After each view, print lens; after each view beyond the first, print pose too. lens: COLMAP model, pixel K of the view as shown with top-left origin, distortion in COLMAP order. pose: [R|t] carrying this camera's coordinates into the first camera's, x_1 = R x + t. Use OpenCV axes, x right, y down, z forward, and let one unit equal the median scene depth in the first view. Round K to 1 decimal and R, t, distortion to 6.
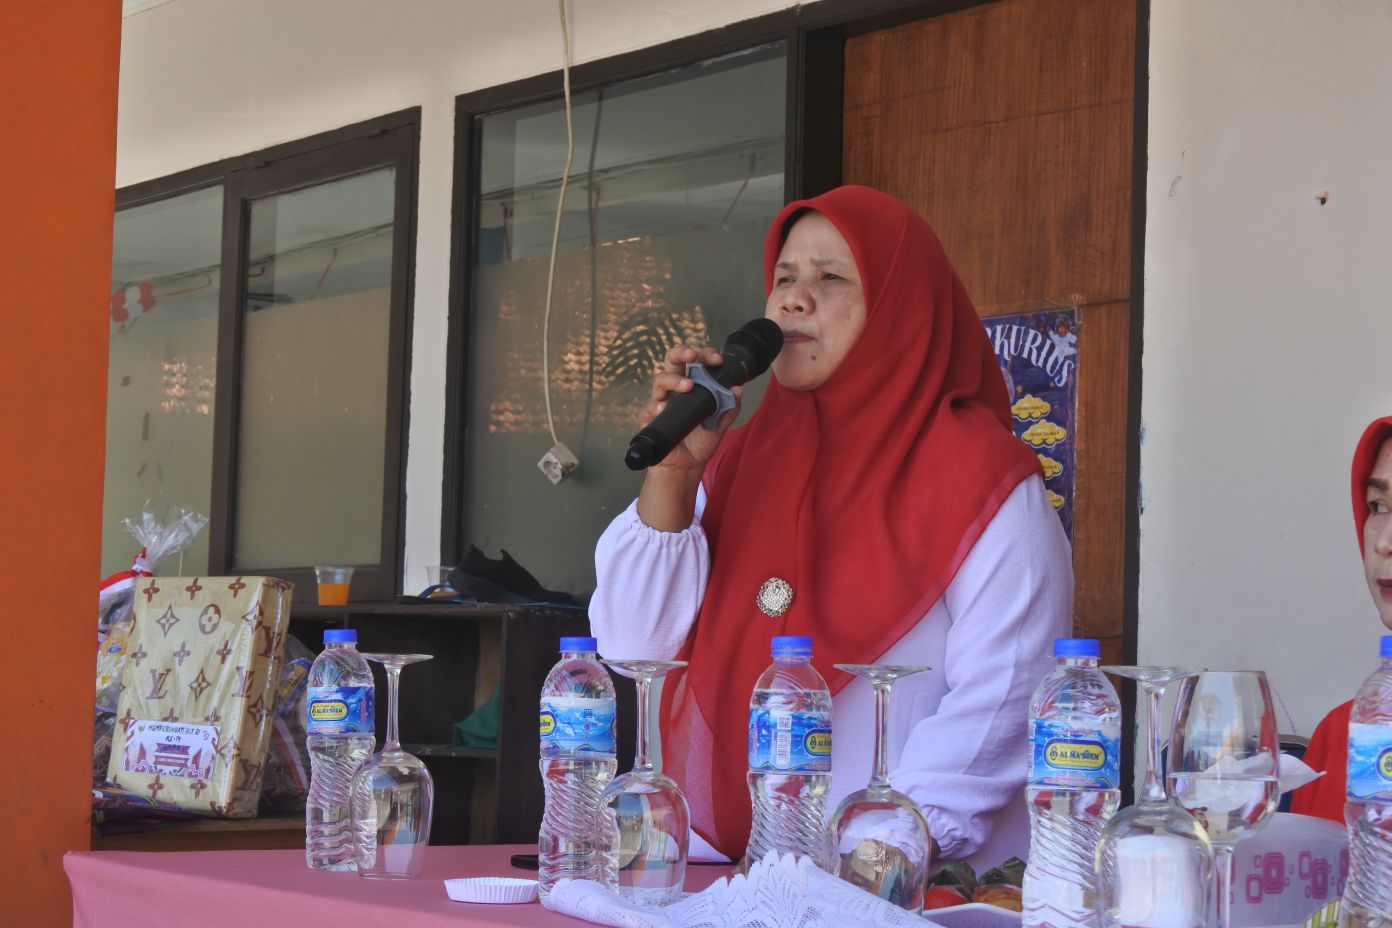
lens RADIAL K [[3141.1, 0, 696.0], [0, 3141.1, 467.1], [0, 0, 1]] dist [-0.024753, 0.000000]
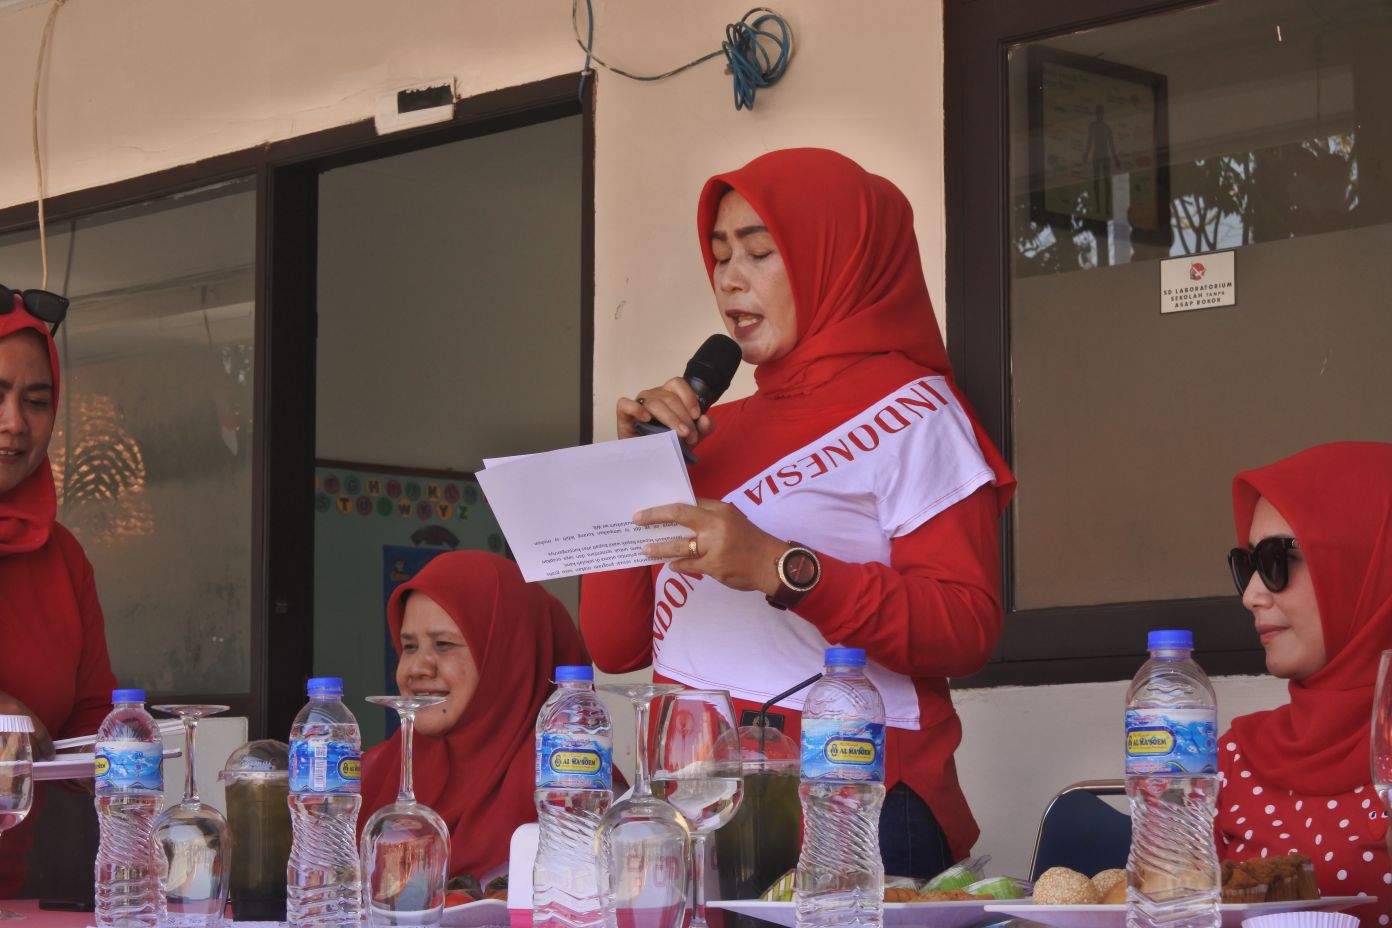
lens RADIAL K [[3141.1, 0, 696.8], [0, 3141.1, 462.5], [0, 0, 1]] dist [-0.024753, 0.000000]
pose [[0.982970, -0.004891, 0.183700, -0.046941], [0.013456, 0.998878, -0.045406, 0.028563], [-0.183272, 0.047105, 0.981933, -0.168364]]
